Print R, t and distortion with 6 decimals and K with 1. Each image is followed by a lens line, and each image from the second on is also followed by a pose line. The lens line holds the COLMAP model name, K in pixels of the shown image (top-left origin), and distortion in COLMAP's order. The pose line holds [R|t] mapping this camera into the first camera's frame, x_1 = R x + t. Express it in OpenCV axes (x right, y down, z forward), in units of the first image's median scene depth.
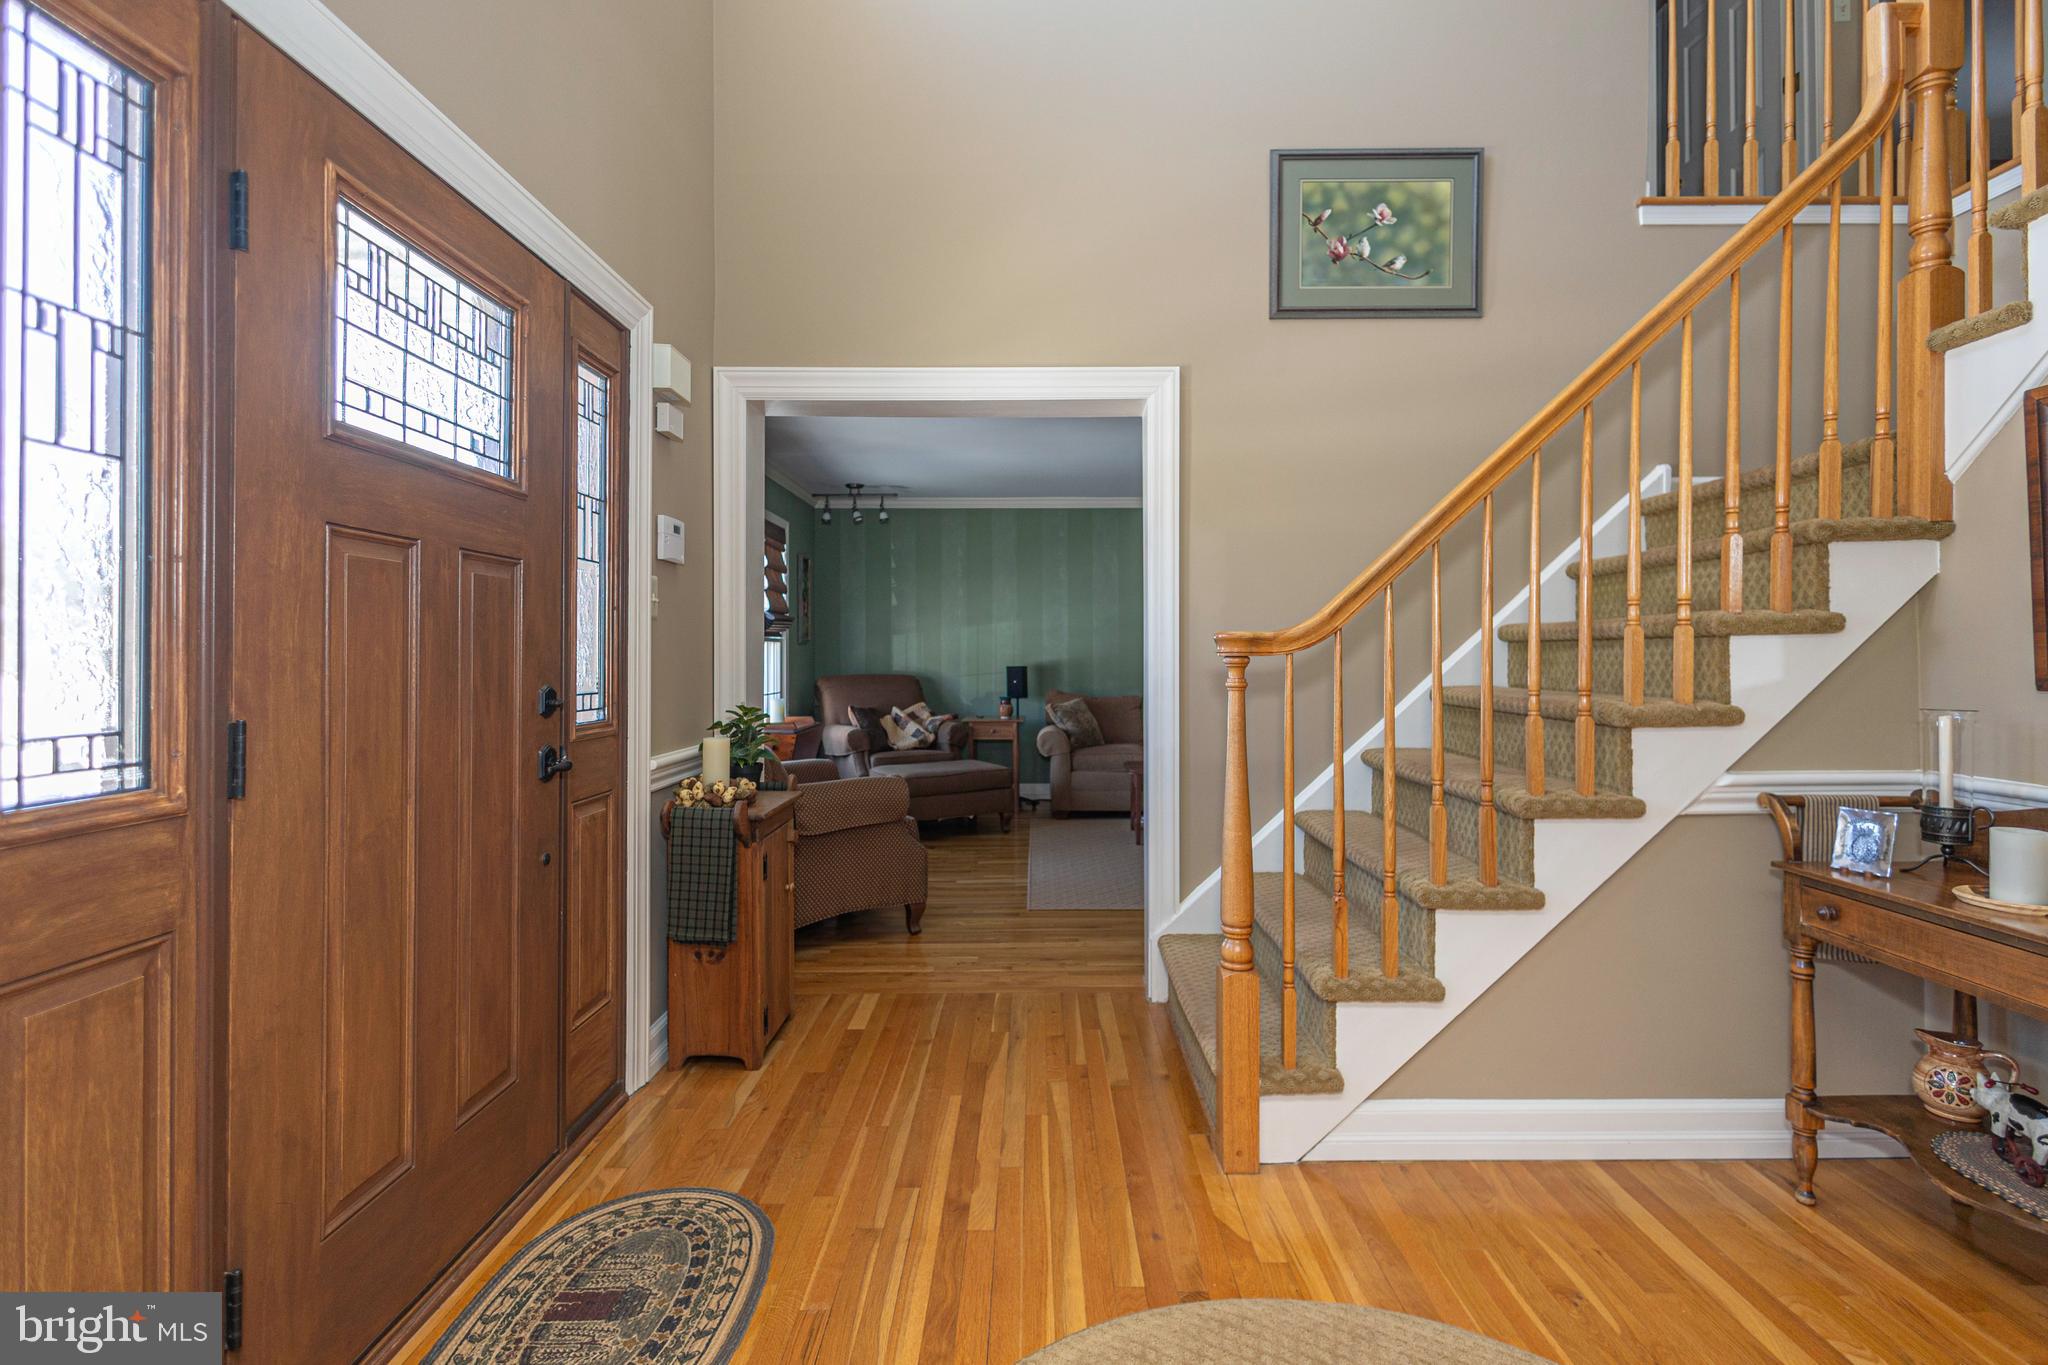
lens RADIAL K [[952.3, 0, 1063.5], [0, 952.3, 656.4], [0, 0, 1]] dist [0.003526, -0.002192]
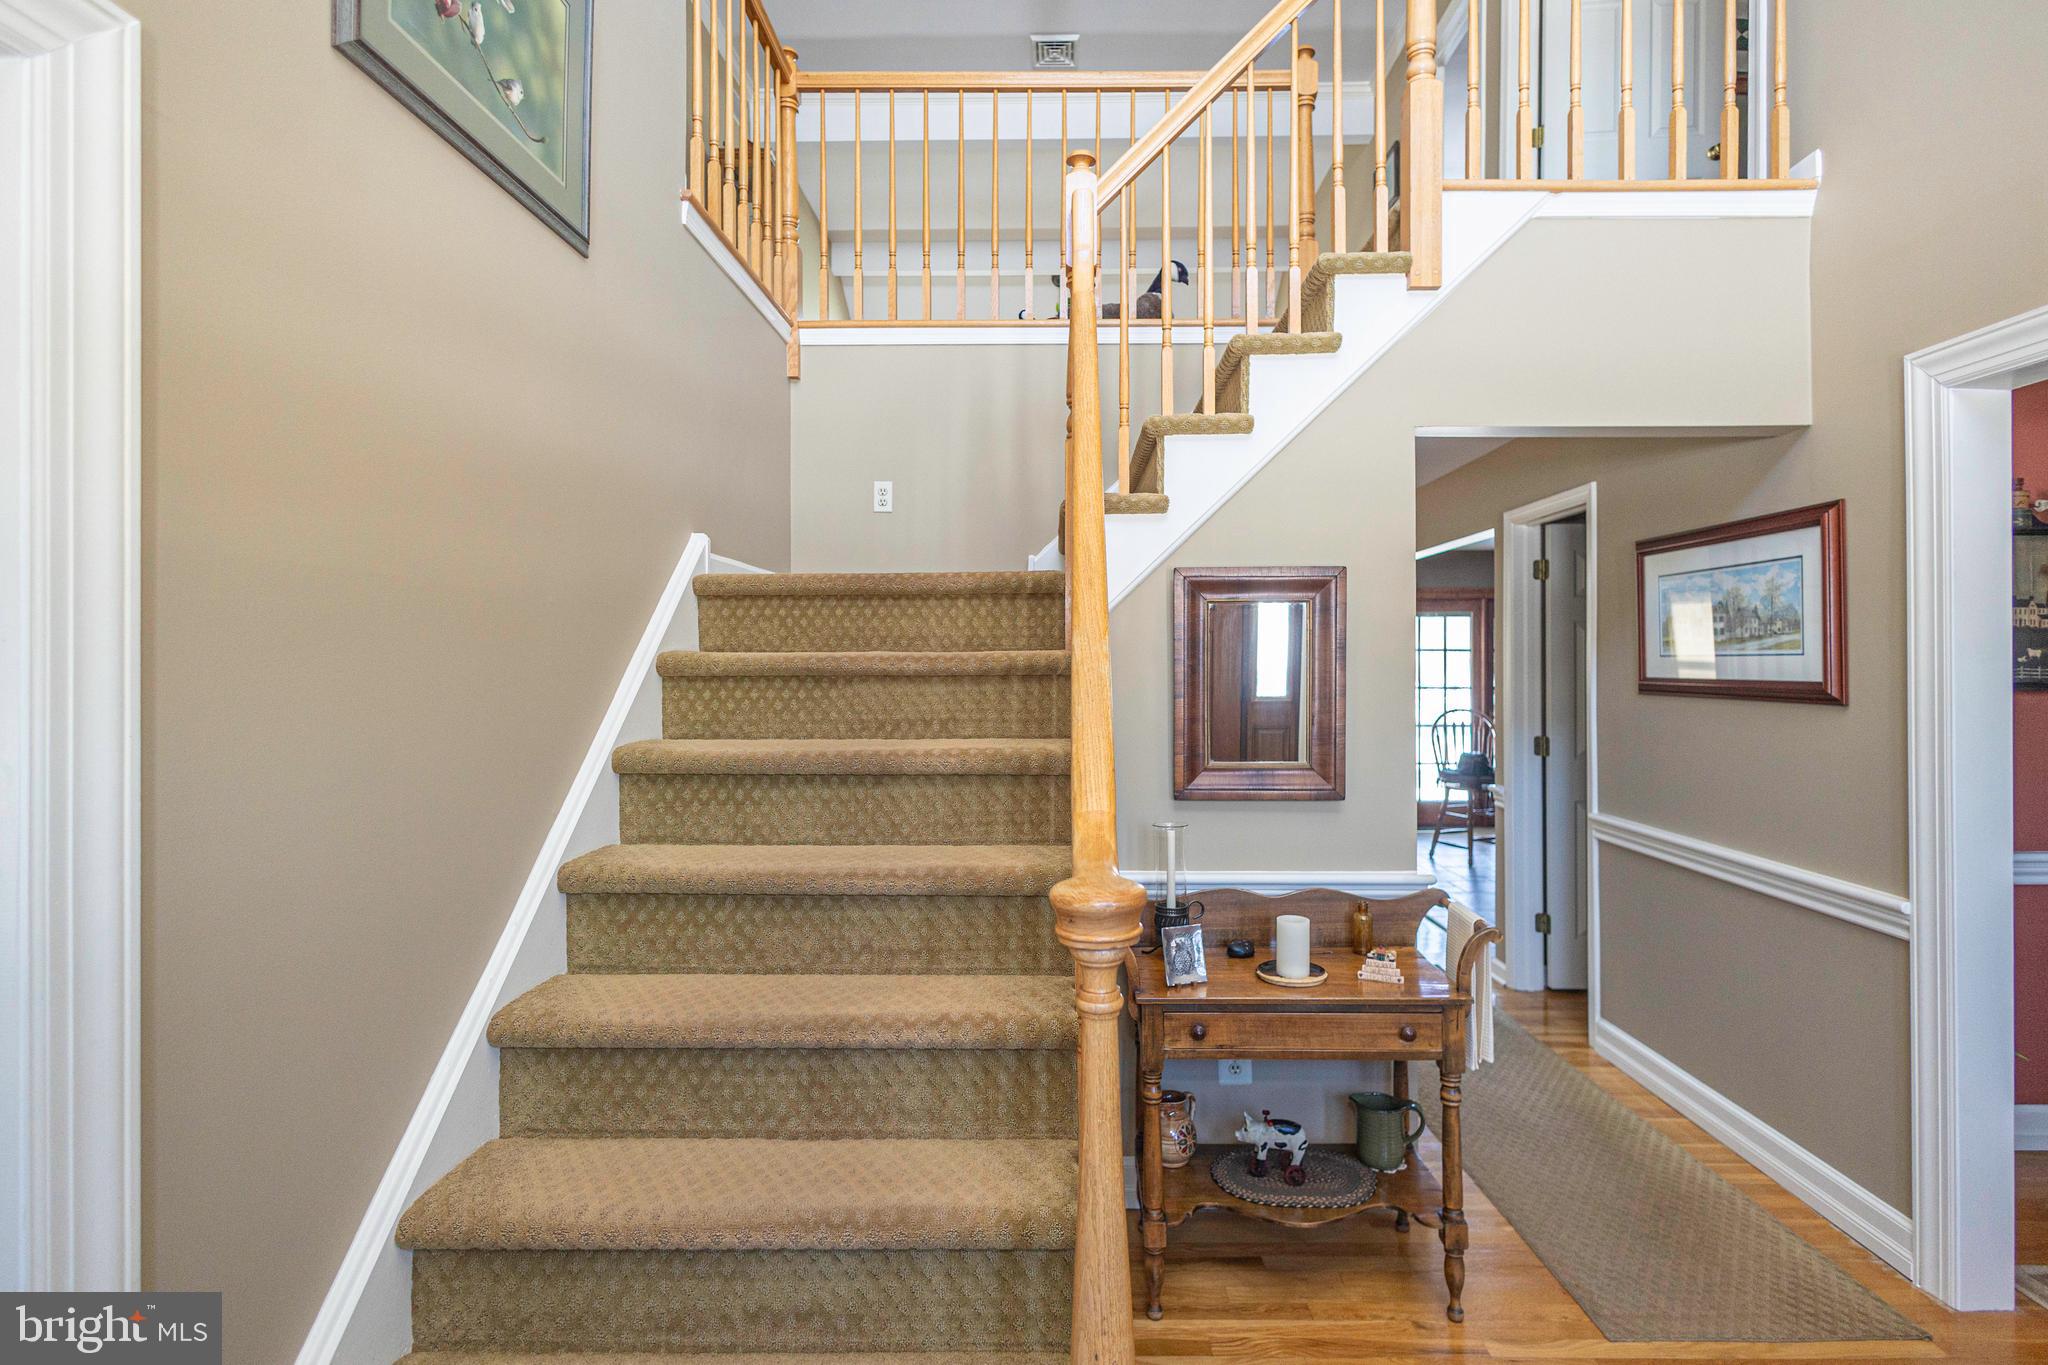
lens RADIAL K [[952.3, 0, 1029.8], [0, 952.3, 668.1], [0, 0, 1]] dist [0.003526, -0.002192]
pose [[0.042911, 0.011680, 0.999011, -0.316583], [-0.001033, 0.999932, -0.011646, -0.141193], [-0.999078, -0.000532, 0.042920, 1.263654]]
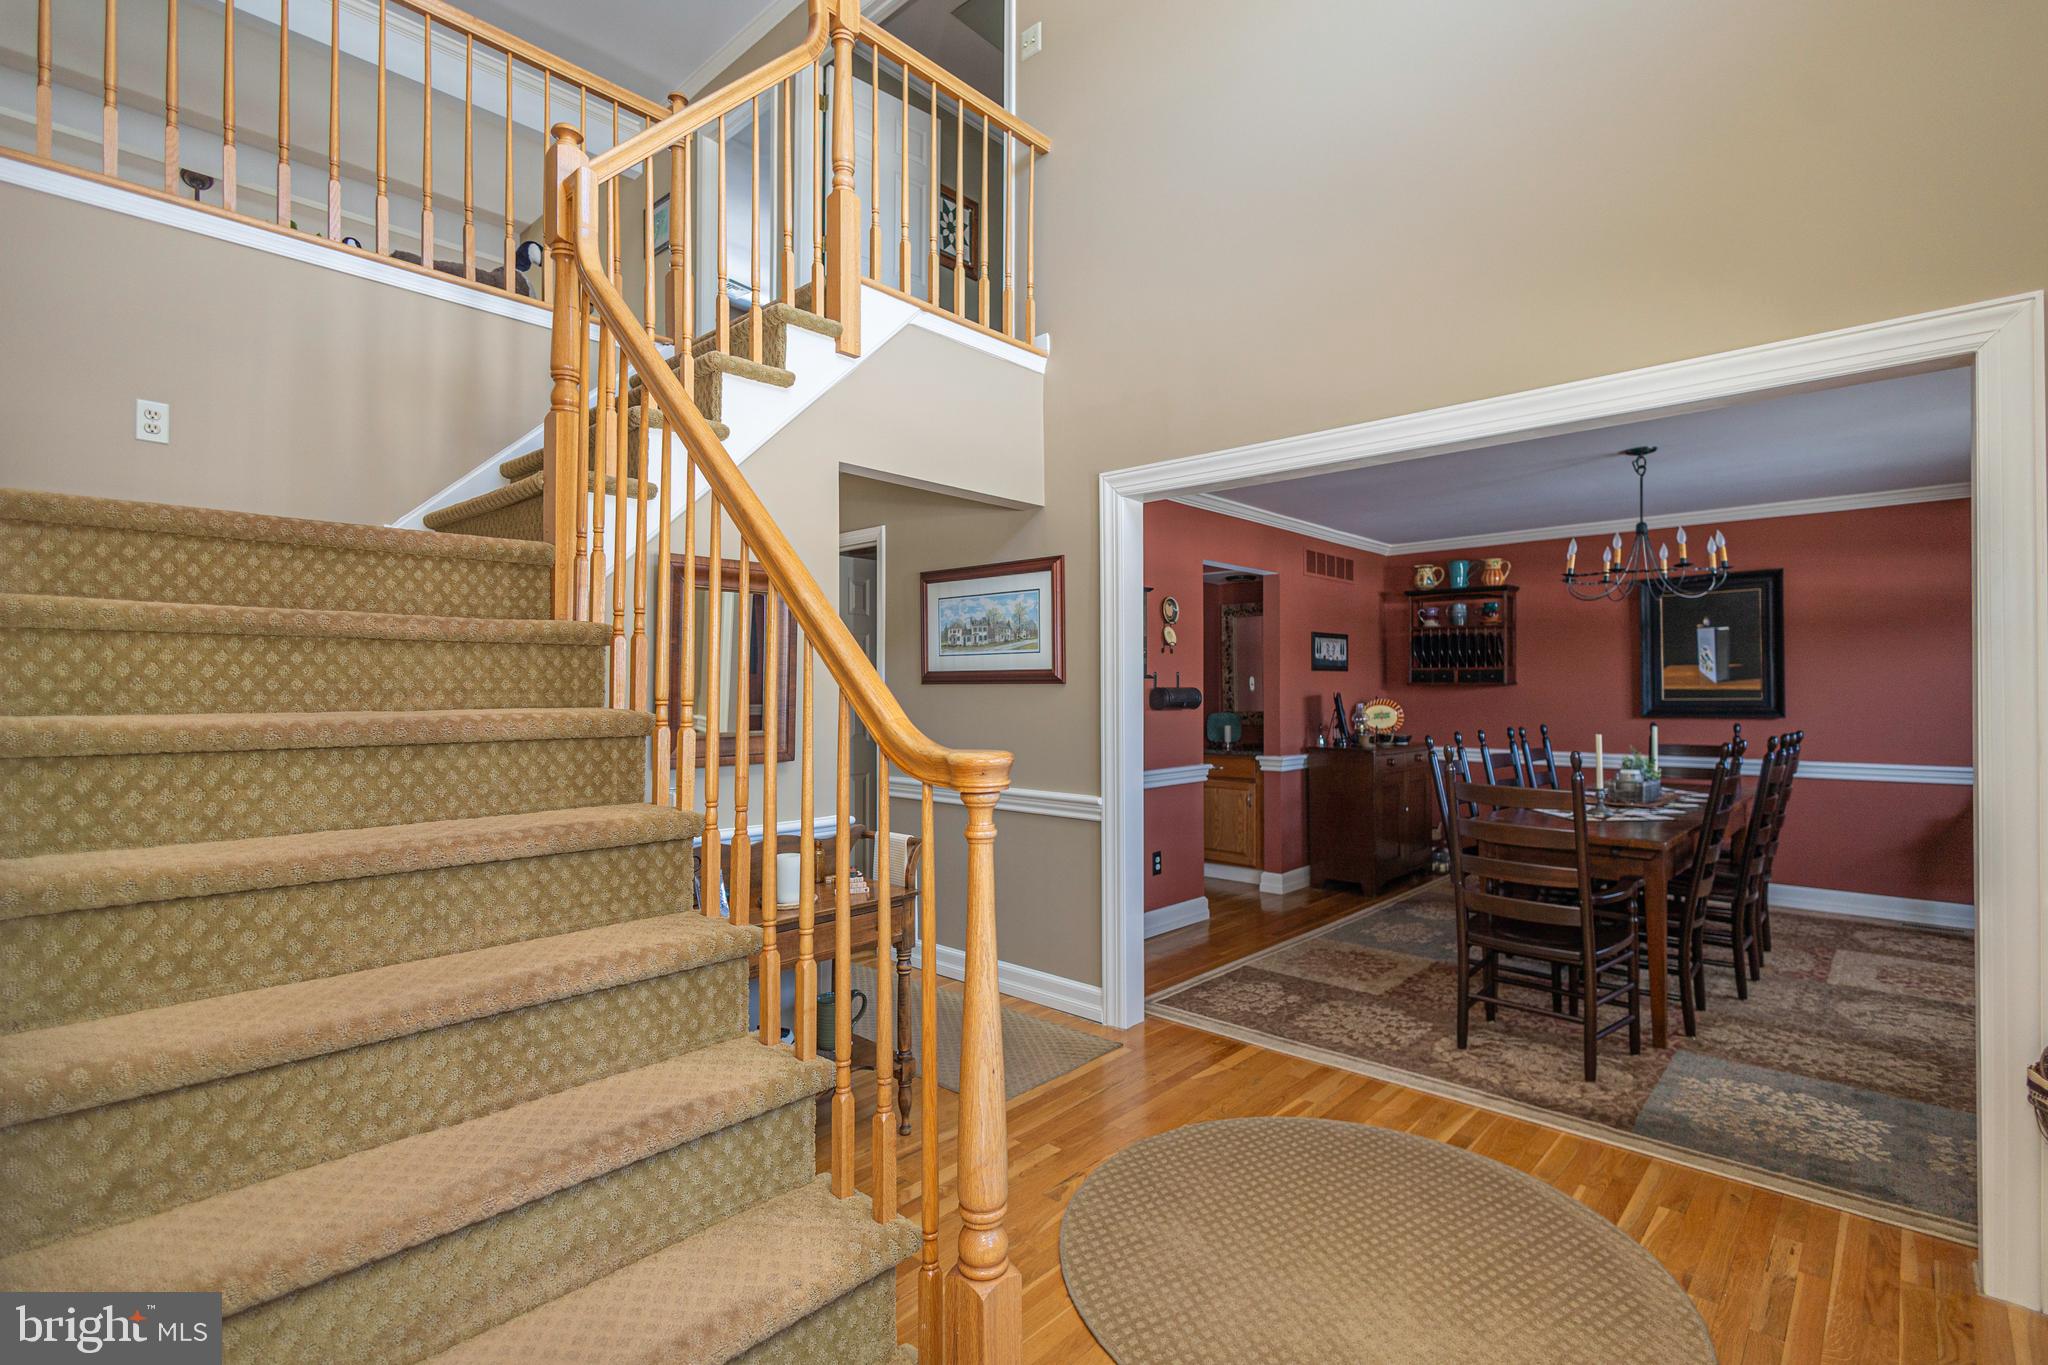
lens RADIAL K [[952.3, 0, 992.3], [0, 952.3, 683.7], [0, 0, 1]] dist [0.003526, -0.002192]
pose [[-0.704948, 0.021063, 0.708946, -0.337470], [0.008395, 0.999737, -0.021355, -0.060468], [-0.709210, -0.009102, -0.704939, 1.804326]]
